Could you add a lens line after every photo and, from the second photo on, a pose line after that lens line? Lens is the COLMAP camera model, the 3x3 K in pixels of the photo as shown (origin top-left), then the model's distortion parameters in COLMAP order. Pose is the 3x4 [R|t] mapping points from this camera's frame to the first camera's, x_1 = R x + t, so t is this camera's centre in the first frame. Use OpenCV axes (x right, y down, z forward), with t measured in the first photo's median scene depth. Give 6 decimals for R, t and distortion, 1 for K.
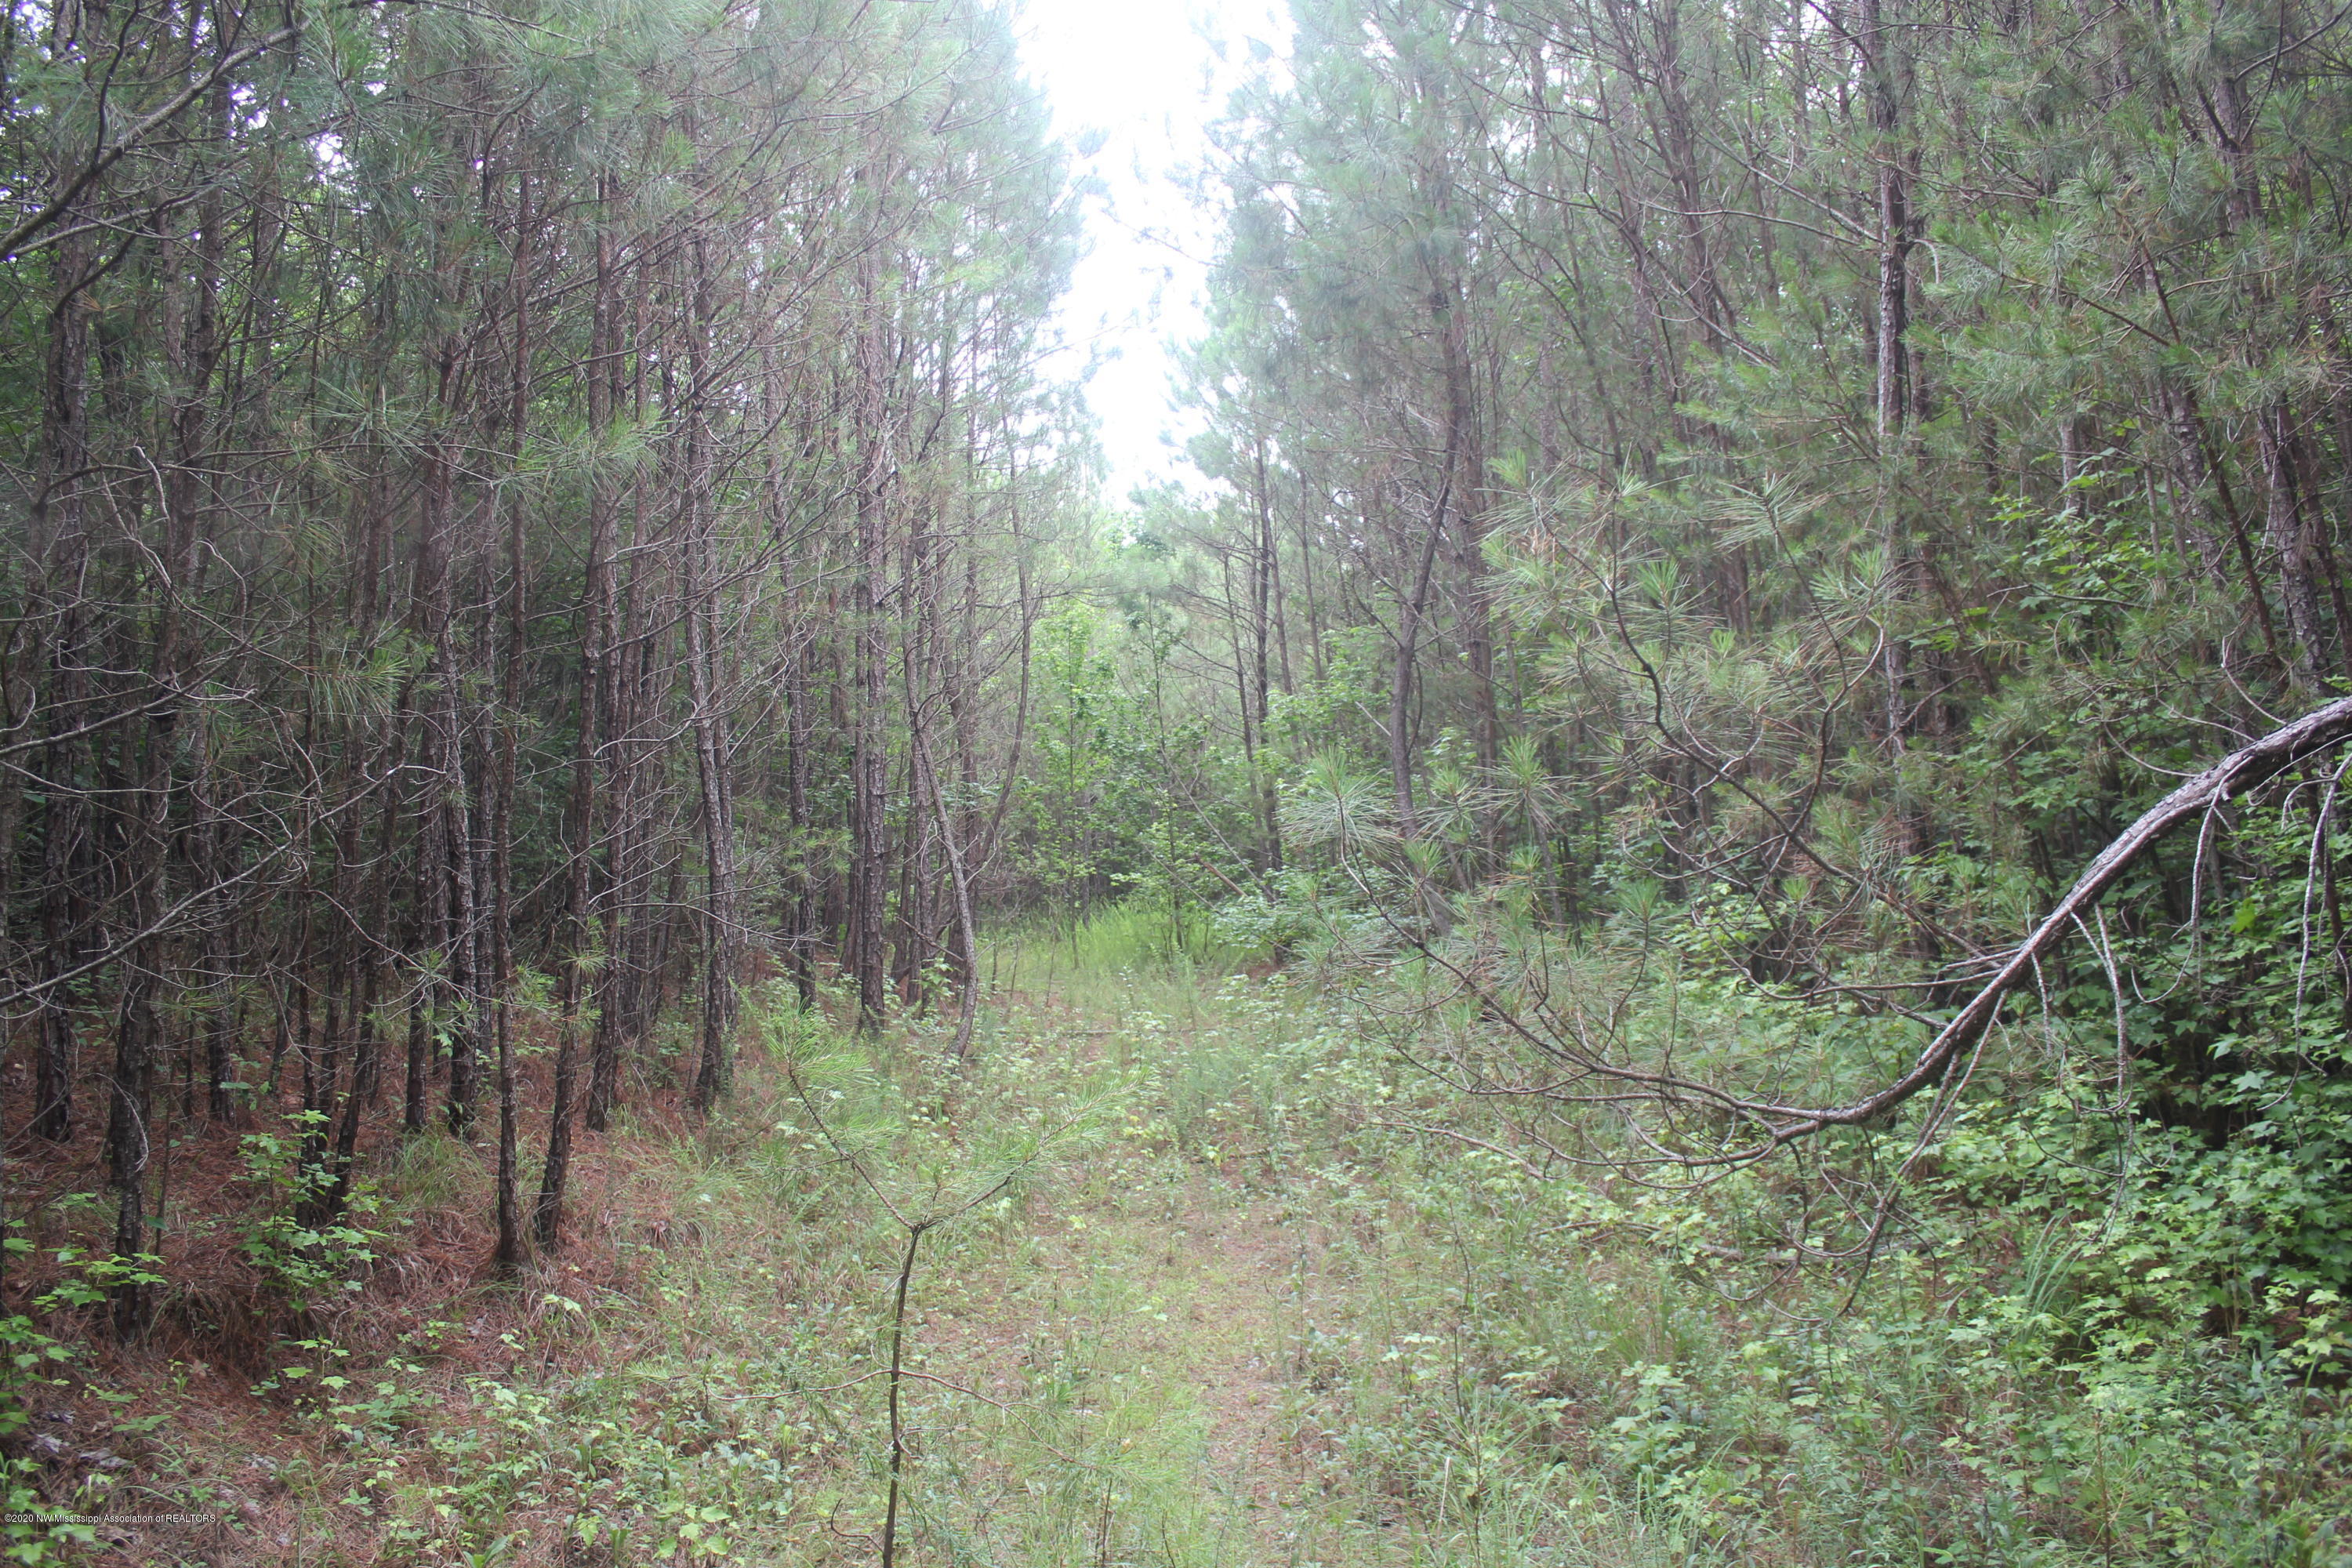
lens RADIAL K [[1964.0, 0, 1179.9], [0, 1964.0, 793.0], [0, 0, 1]] dist [-0.157811, 0.141520]
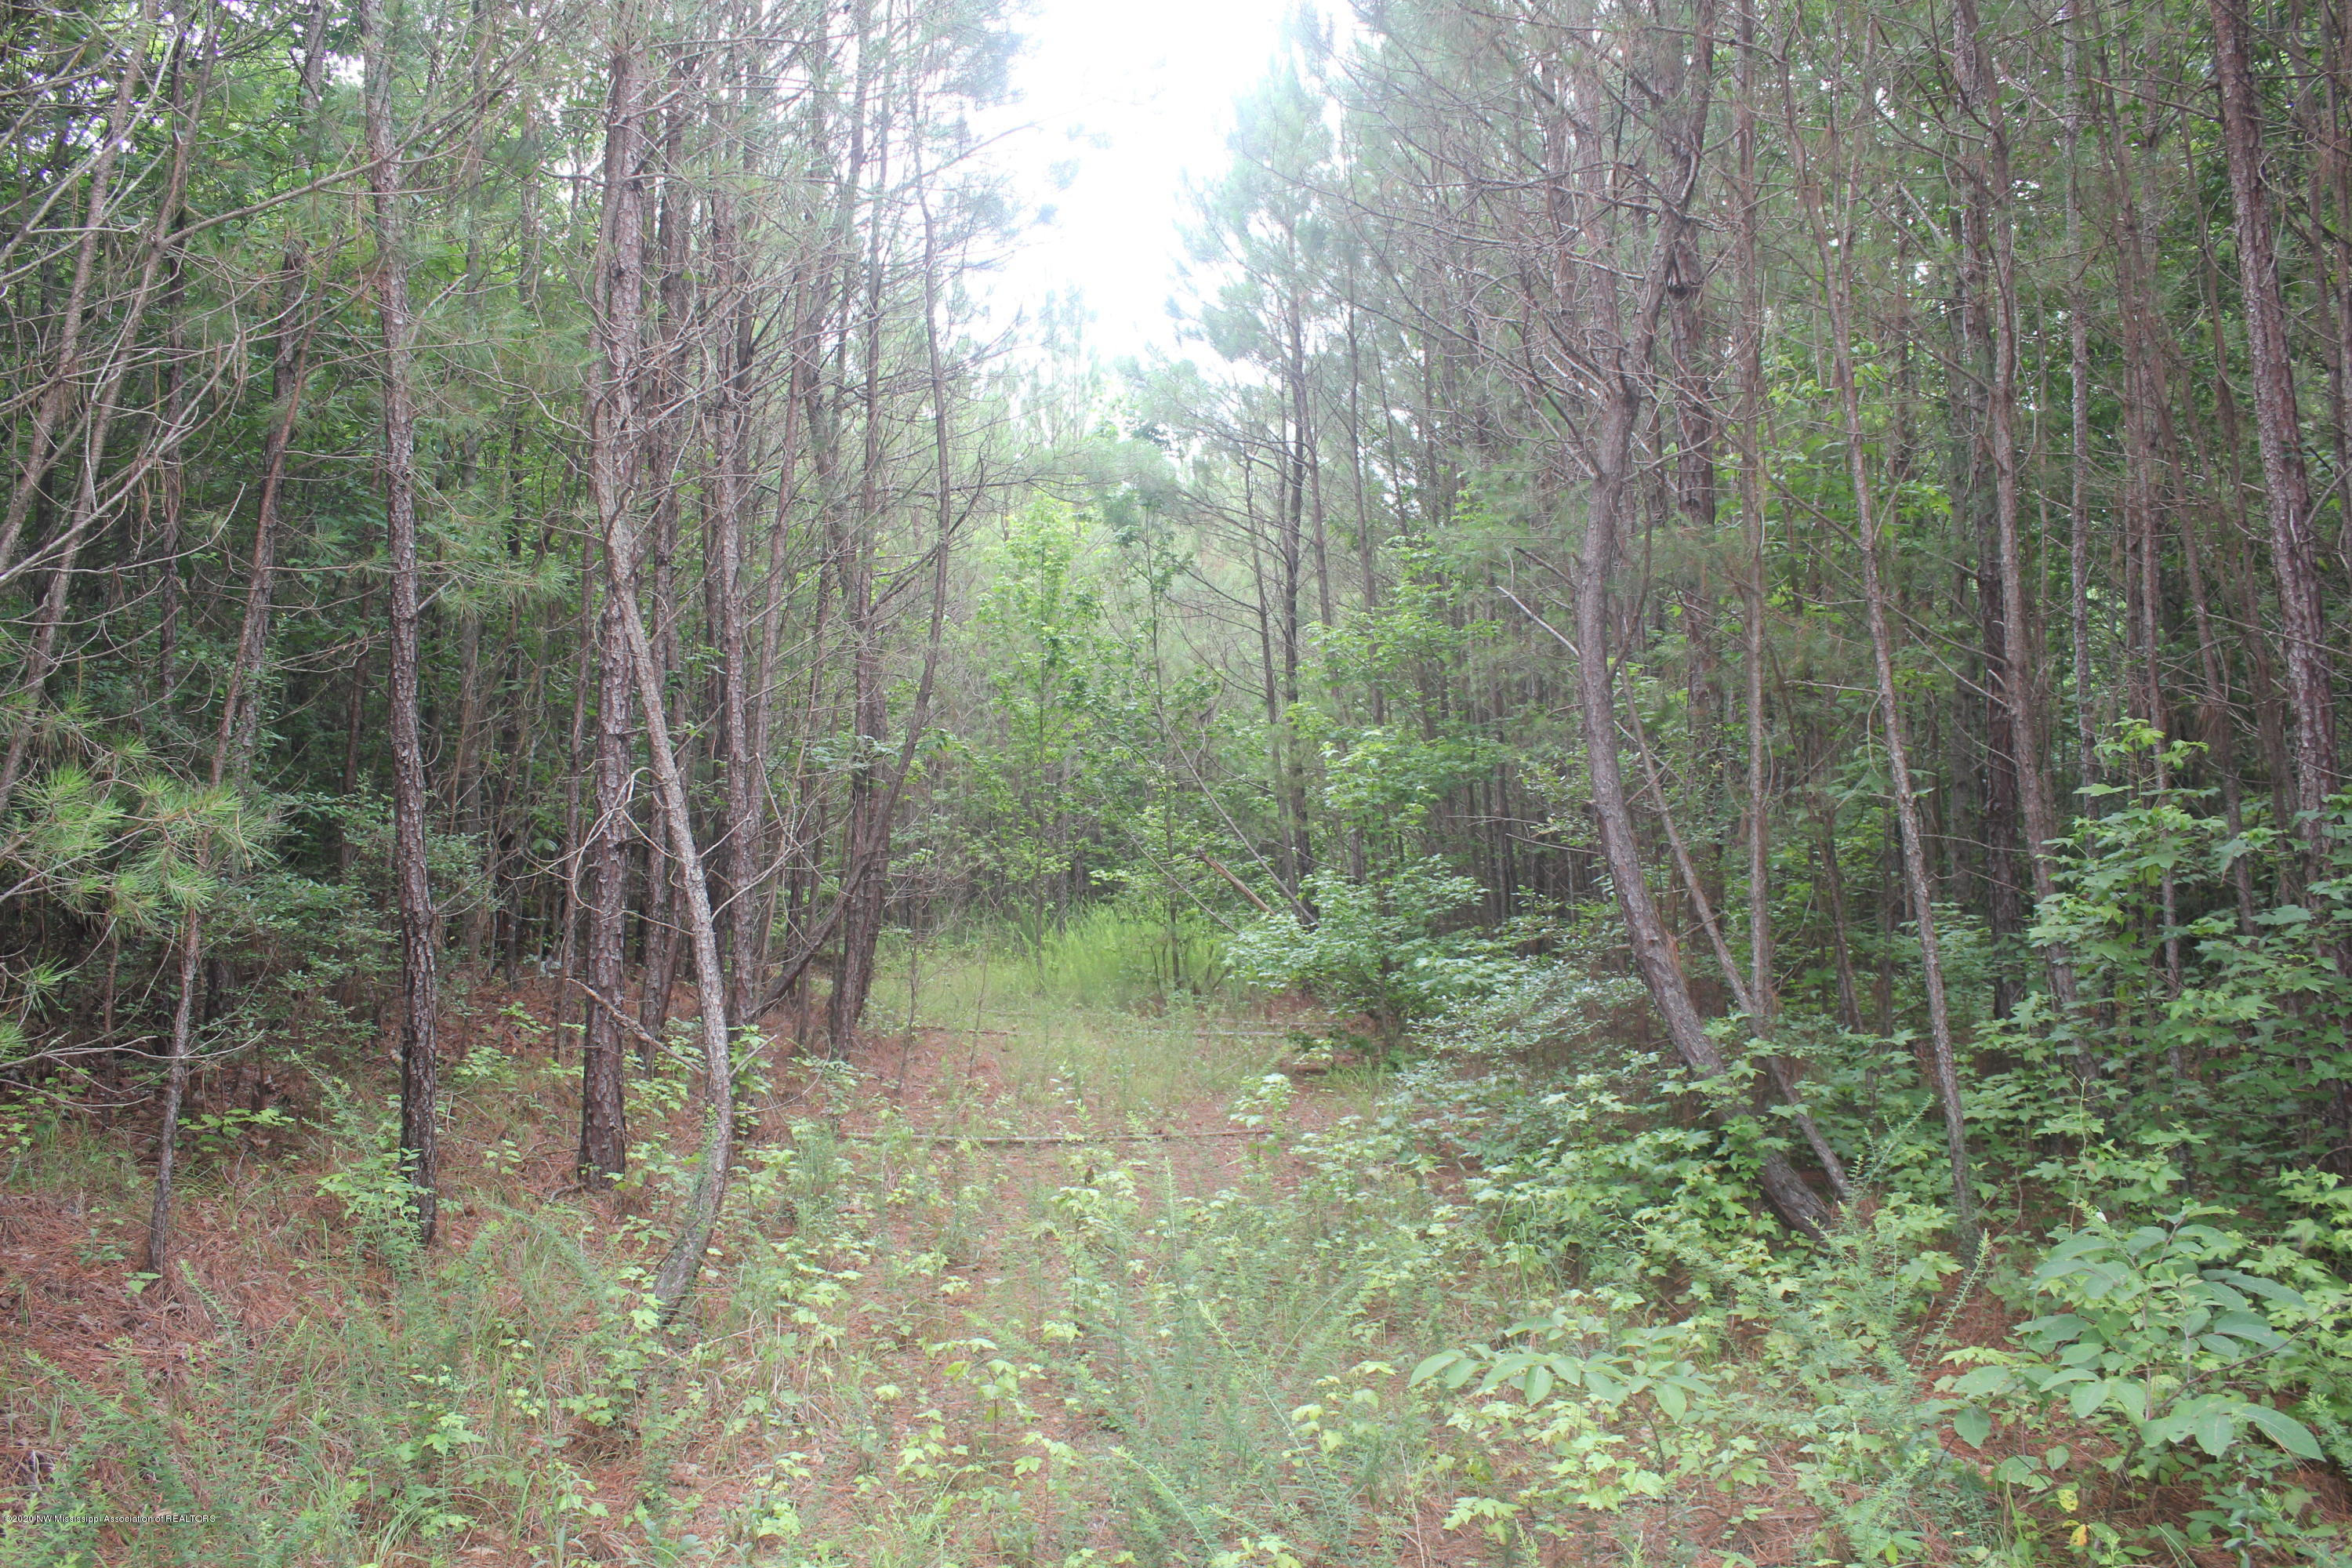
lens RADIAL K [[1964.0, 0, 1179.9], [0, 1964.0, 793.0], [0, 0, 1]] dist [-0.157811, 0.141520]
pose [[0.999696, 0.024534, -0.002641, 0.002062], [-0.024517, 0.999680, 0.006301, 0.005105], [0.002794, -0.006235, 0.999977, 0.236549]]
